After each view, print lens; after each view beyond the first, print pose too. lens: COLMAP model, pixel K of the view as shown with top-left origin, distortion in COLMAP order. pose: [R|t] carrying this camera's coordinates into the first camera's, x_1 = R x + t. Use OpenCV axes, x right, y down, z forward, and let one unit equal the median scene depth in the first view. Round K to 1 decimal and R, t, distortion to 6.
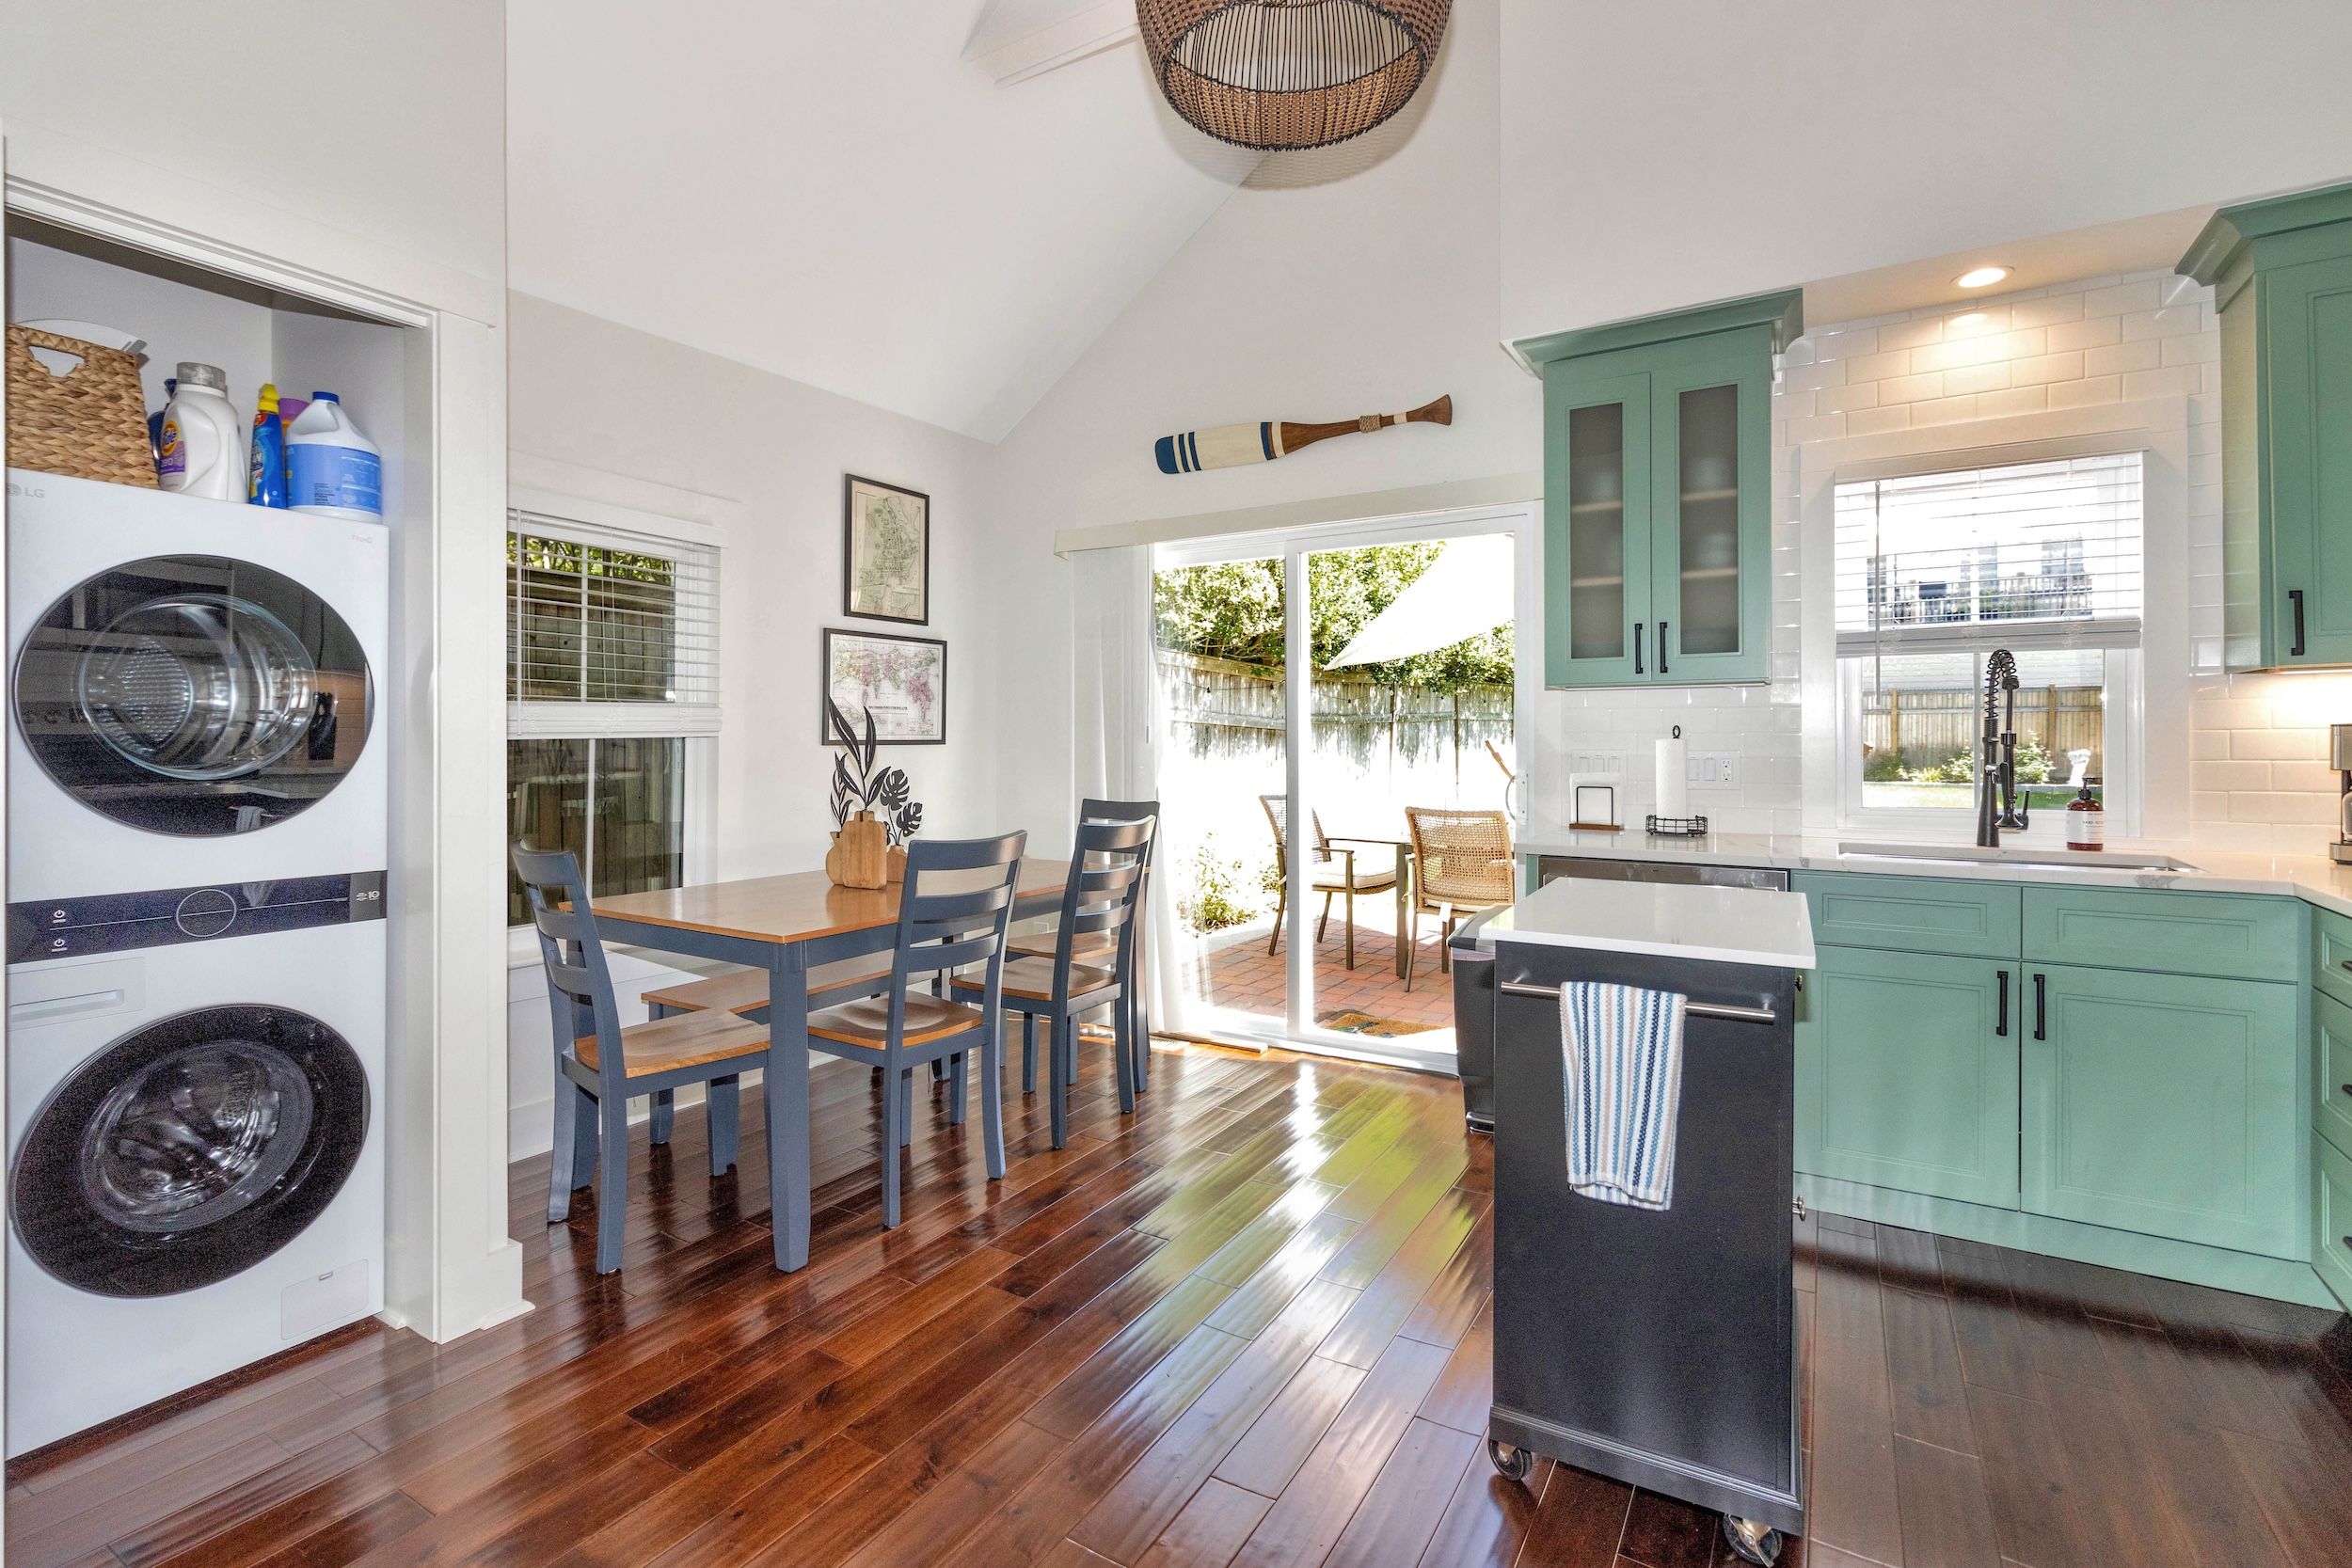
lens RADIAL K [[1075.4, 0, 1166.5], [0, 1075.4, 738.3], [0, 0, 1]] dist [-0.001028, -0.001083]
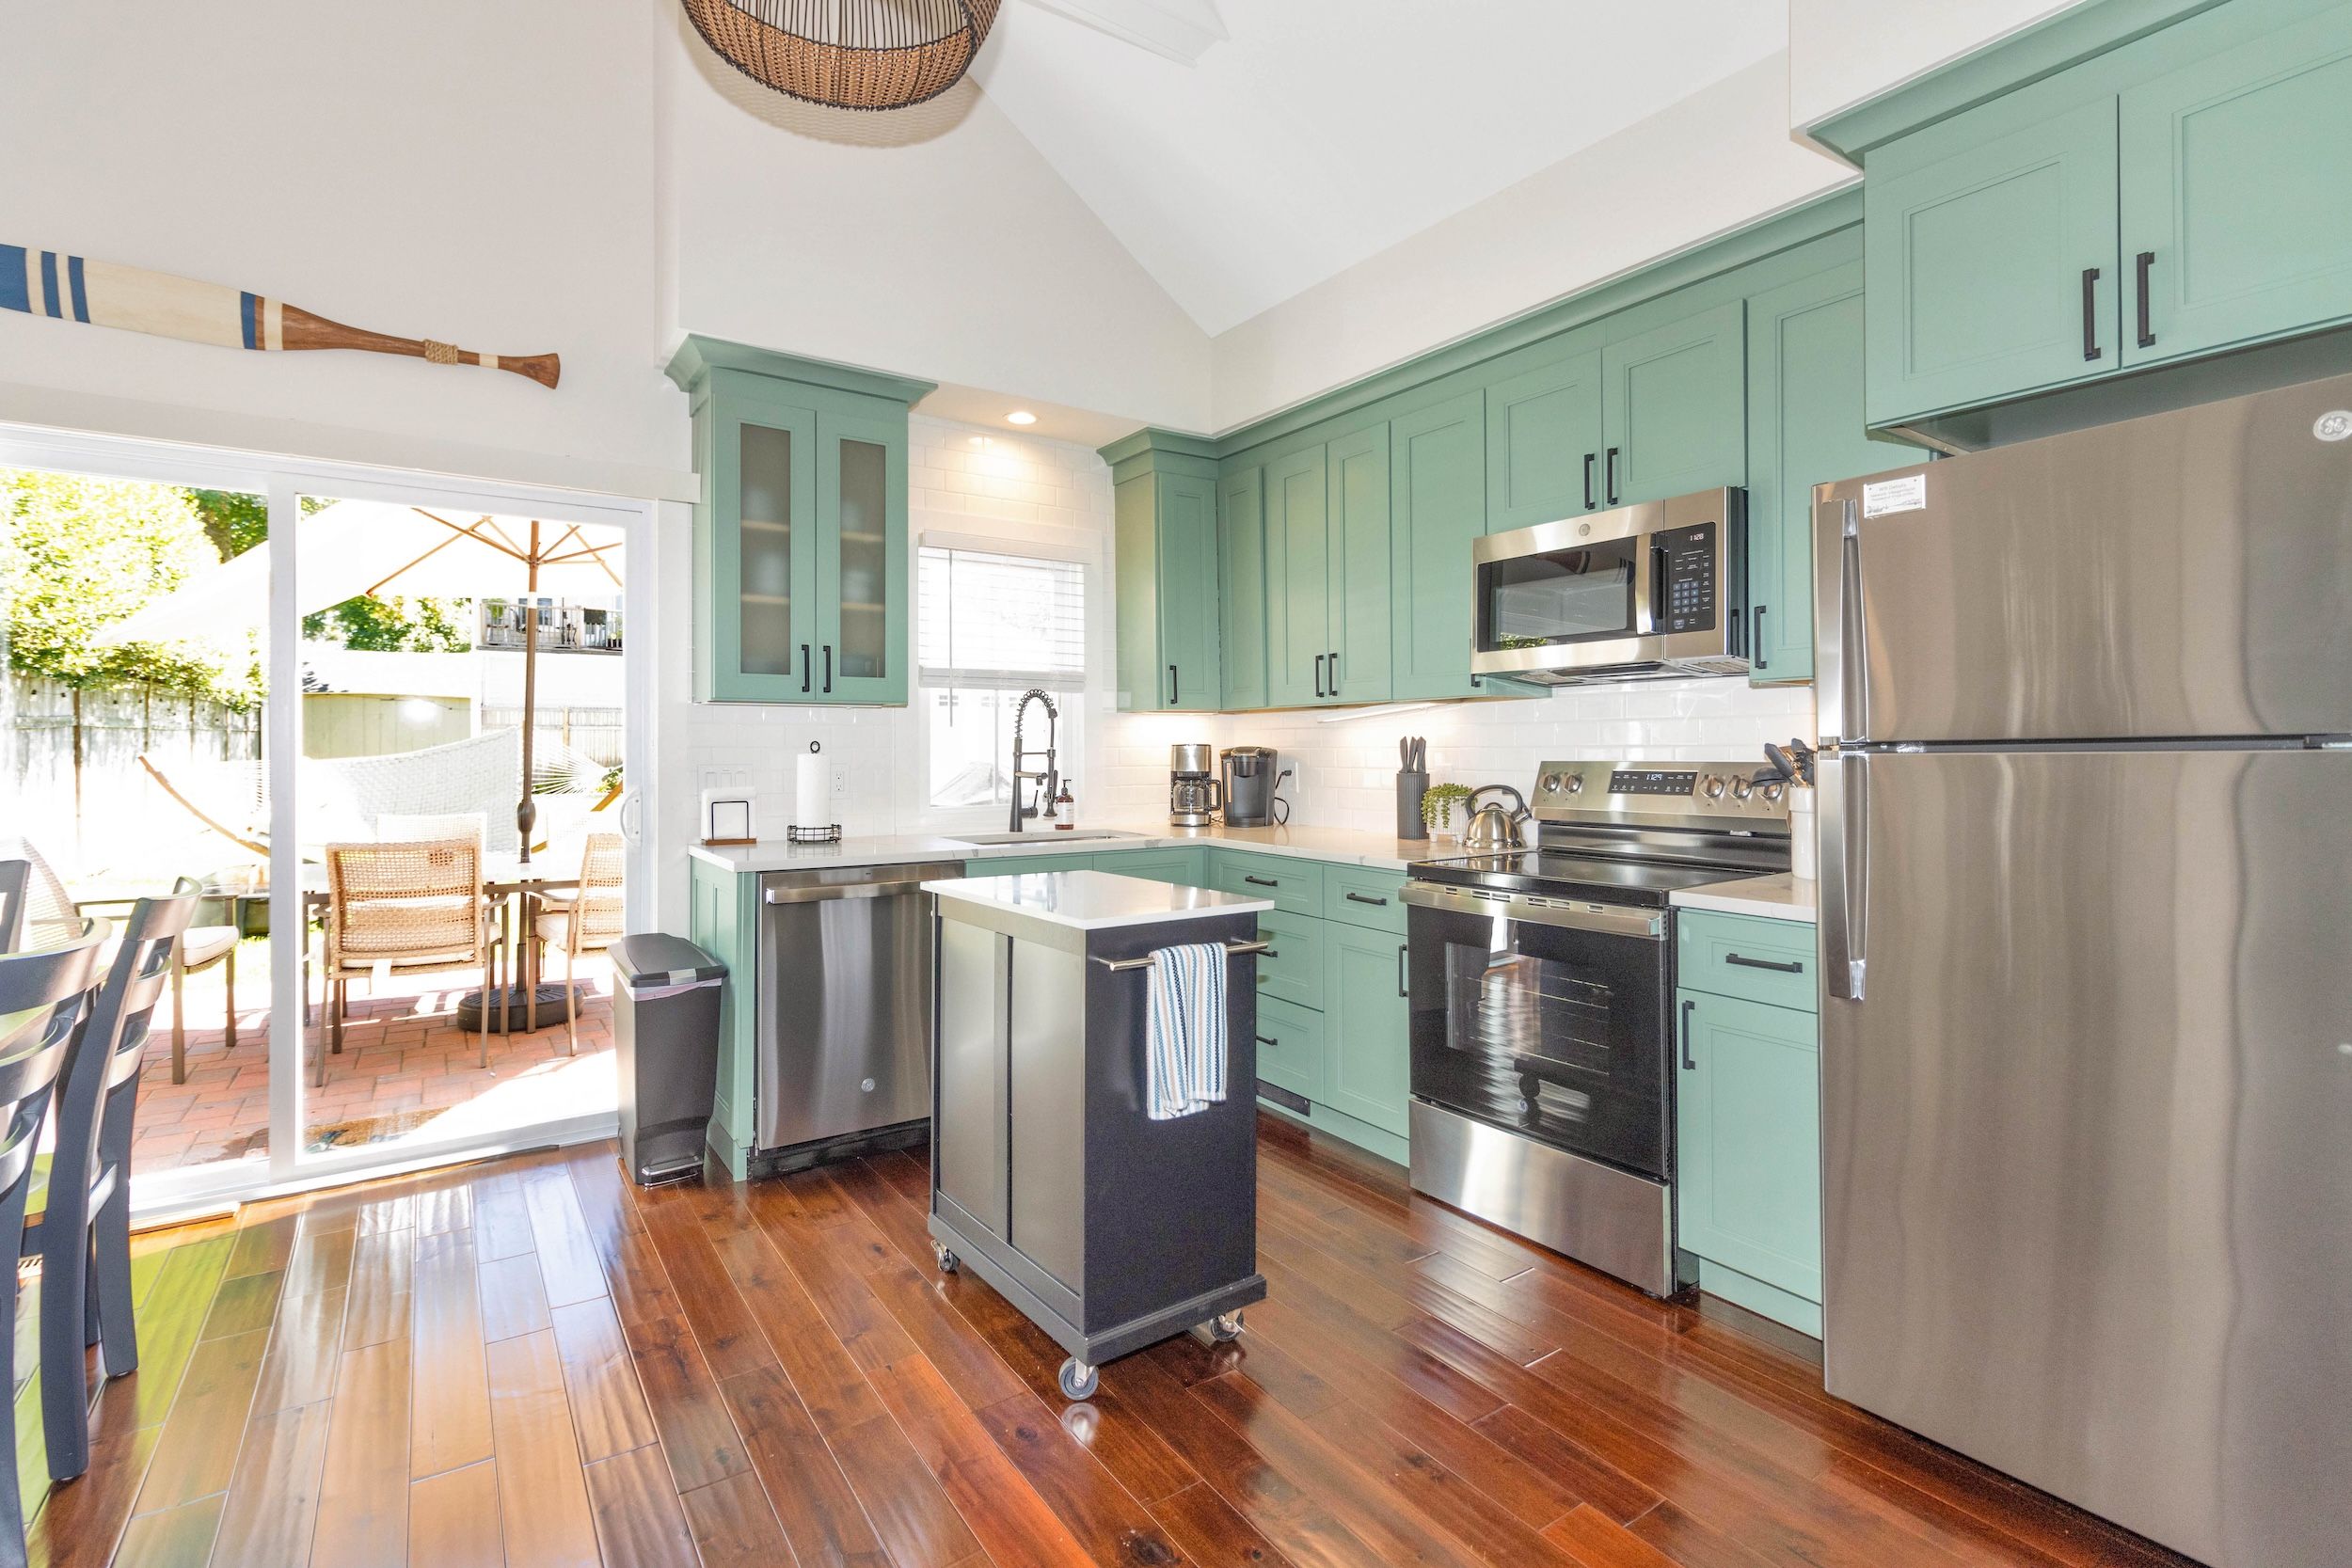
lens RADIAL K [[1075.4, 0, 1166.5], [0, 1075.4, 738.3], [0, 0, 1]] dist [-0.001028, -0.001083]
pose [[0.416005, 0.012382, 0.909278, -0.345405], [-0.000496, 0.999910, -0.013389, -0.000346], [-0.909362, 0.005119, 0.415973, 0.218220]]
